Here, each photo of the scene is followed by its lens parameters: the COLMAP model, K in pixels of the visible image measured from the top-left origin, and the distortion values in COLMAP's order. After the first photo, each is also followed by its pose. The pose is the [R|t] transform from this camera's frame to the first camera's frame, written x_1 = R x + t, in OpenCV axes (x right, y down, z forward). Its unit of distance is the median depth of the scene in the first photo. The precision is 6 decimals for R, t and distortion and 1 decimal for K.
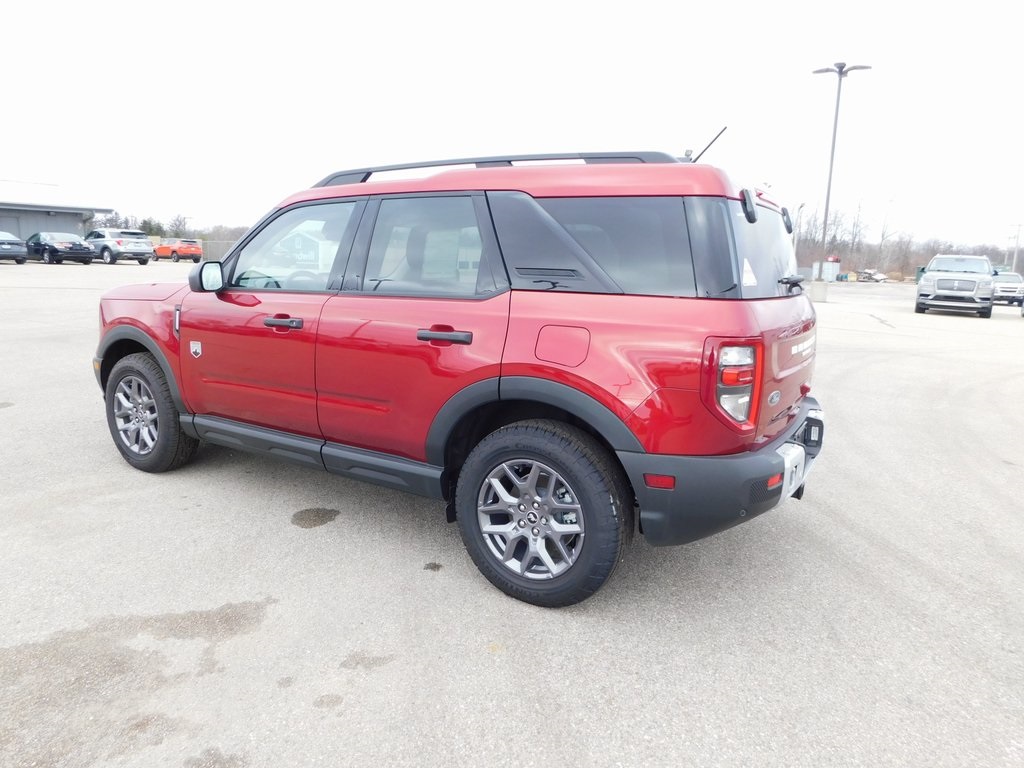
lens RADIAL K [[680.7, 0, 514.2], [0, 680.7, 388.8], [0, 0, 1]] dist [-0.078674, 0.063460]
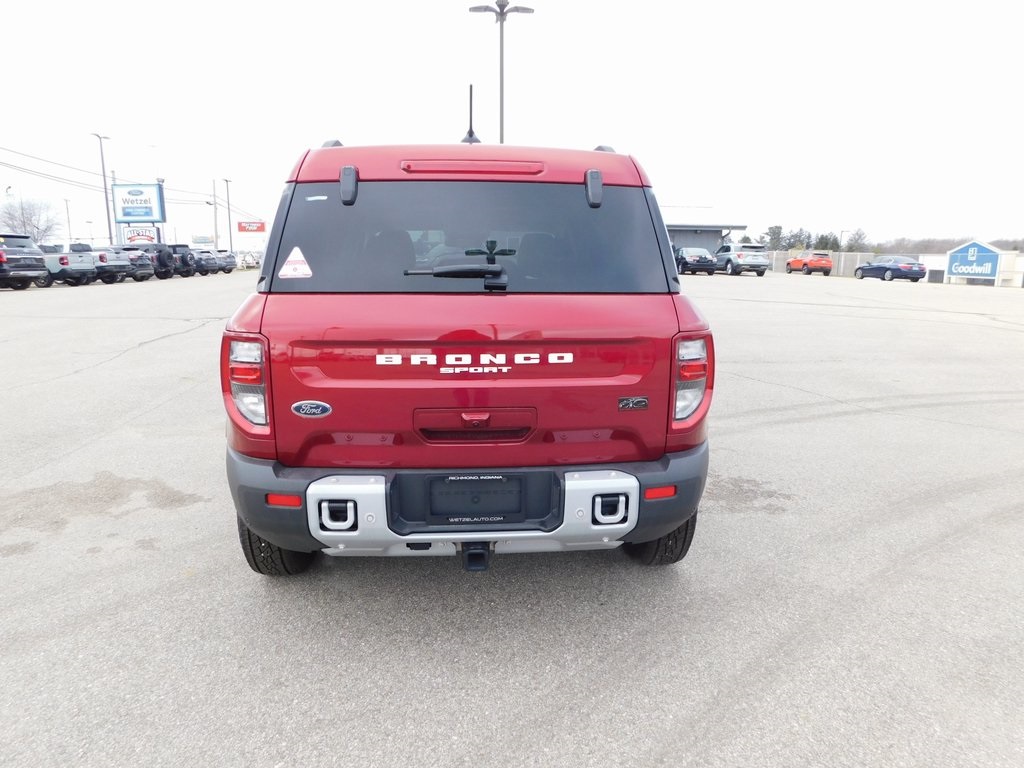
lens RADIAL K [[680.7, 0, 514.2], [0, 680.7, 388.8], [0, 0, 1]] dist [-0.078674, 0.063460]
pose [[0.593916, 0.129659, -0.794010, 0.896024], [-0.145393, 0.987976, 0.052580, -0.070285], [0.791280, 0.084216, 0.605626, 0.503210]]
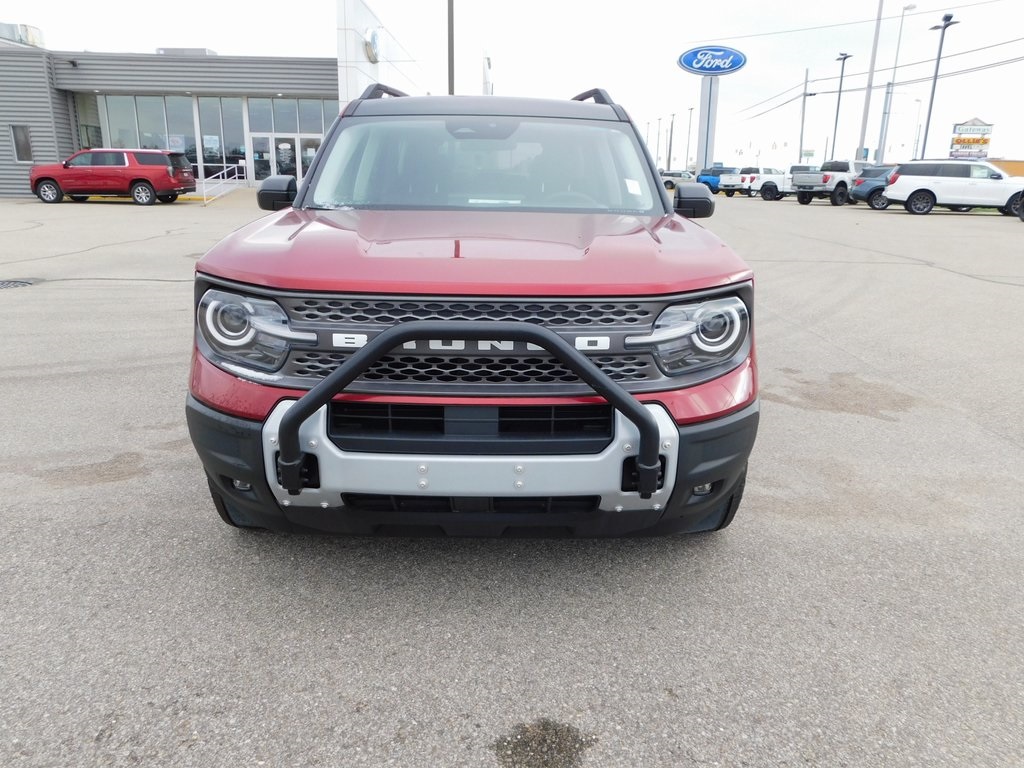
lens RADIAL K [[765.0, 0, 512.0], [0, 765.0, 384.0], [0, 0, 1]] dist [0.005452, 0.005061]
pose [[-0.538025, -0.263306, 0.800749, -1.261344], [0.128773, 0.913135, 0.386784, -0.388041], [-0.833035, 0.311214, -0.457383, 1.806221]]
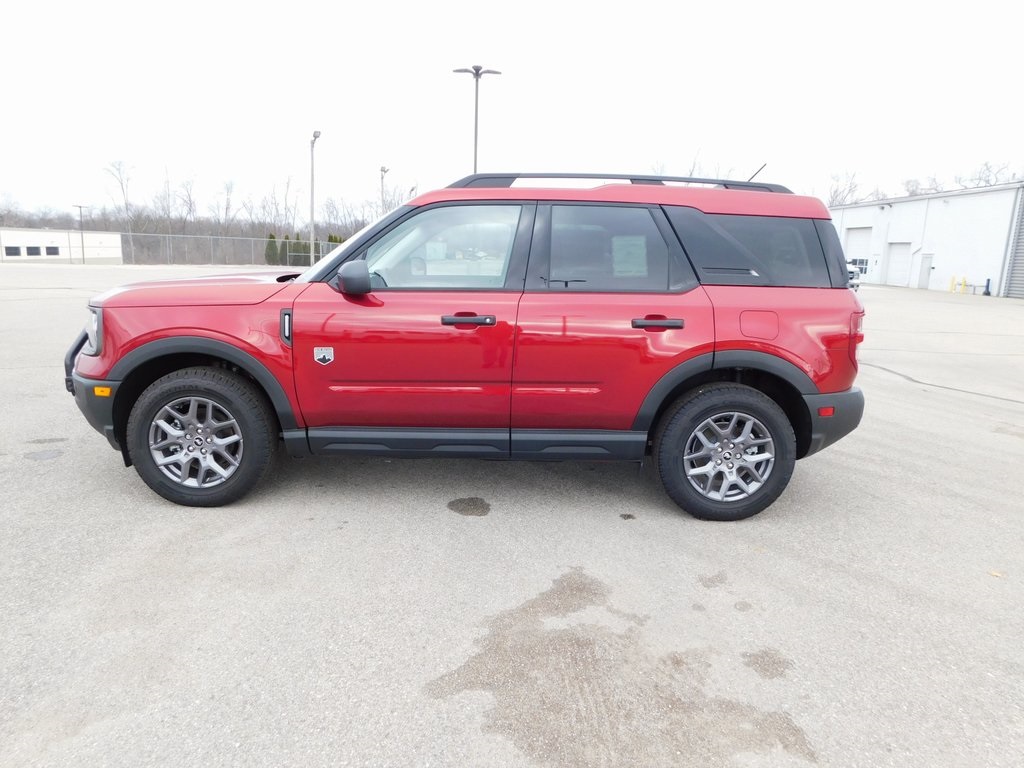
lens RADIAL K [[680.7, 0, 514.2], [0, 680.7, 388.8], [0, 0, 1]] dist [-0.078674, 0.063460]
pose [[0.840374, -0.111068, 0.530504, -0.809745], [0.095750, 0.993807, 0.056388, -0.044478], [-0.533482, 0.003409, 0.845805, 0.080574]]
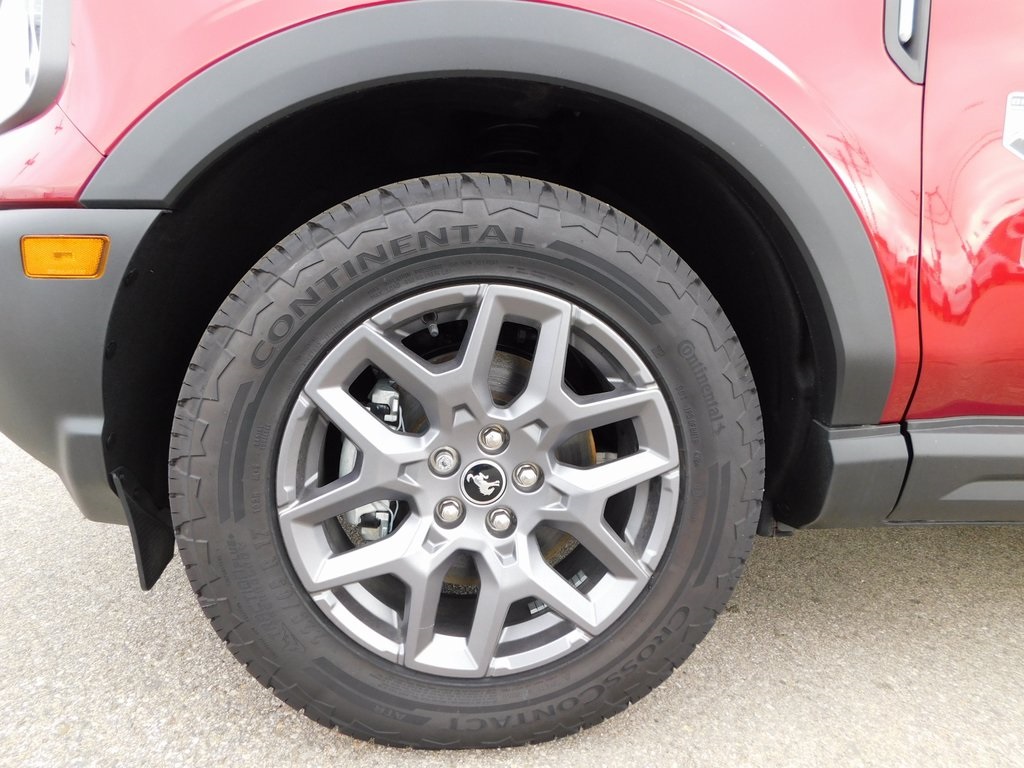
lens RADIAL K [[680.7, 0, 514.2], [0, 680.7, 388.8], [0, 0, 1]] dist [-0.078674, 0.063460]
pose [[0.774767, -0.076252, 0.627632, -0.824993], [0.094076, 0.995553, 0.004821, 0.013375], [-0.625209, 0.055309, 0.778495, 1.009740]]
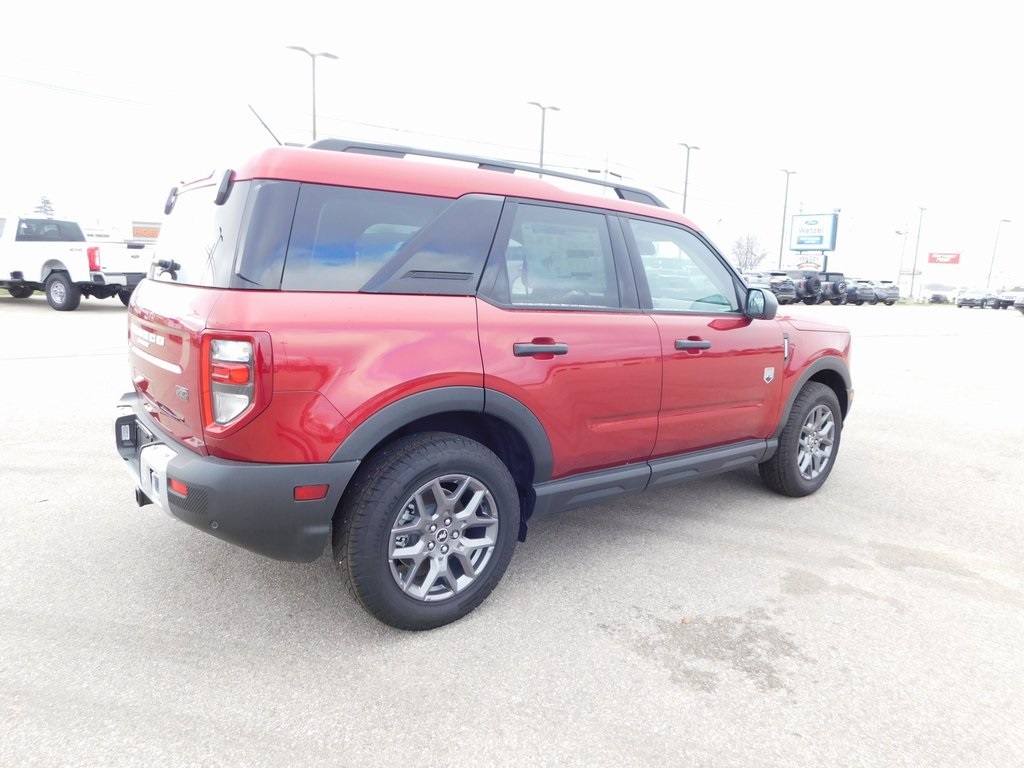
lens RADIAL K [[680.7, 0, 514.2], [0, 680.7, 388.8], [0, 0, 1]] dist [-0.078674, 0.063460]
pose [[-0.327029, 0.122907, -0.936988, 0.954329], [-0.239089, 0.948488, 0.207863, -0.257730], [0.914269, 0.292001, -0.280797, 1.487438]]
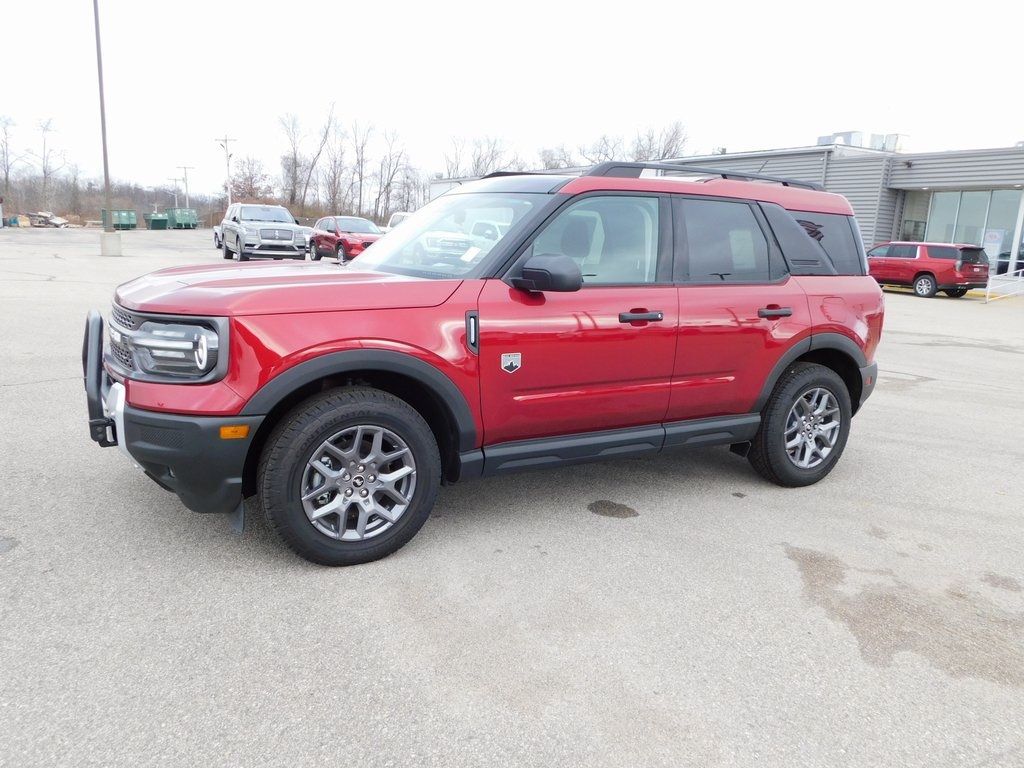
lens RADIAL K [[773.4, 0, 512.0], [0, 773.4, 384.0], [0, 0, 1]] dist [-0.007863, -0.003759]
pose [[0.472471, -0.173118, 0.864177, -1.382365], [0.132424, 0.983332, 0.124588, -0.161080], [-0.871341, 0.055574, 0.487521, 0.586345]]
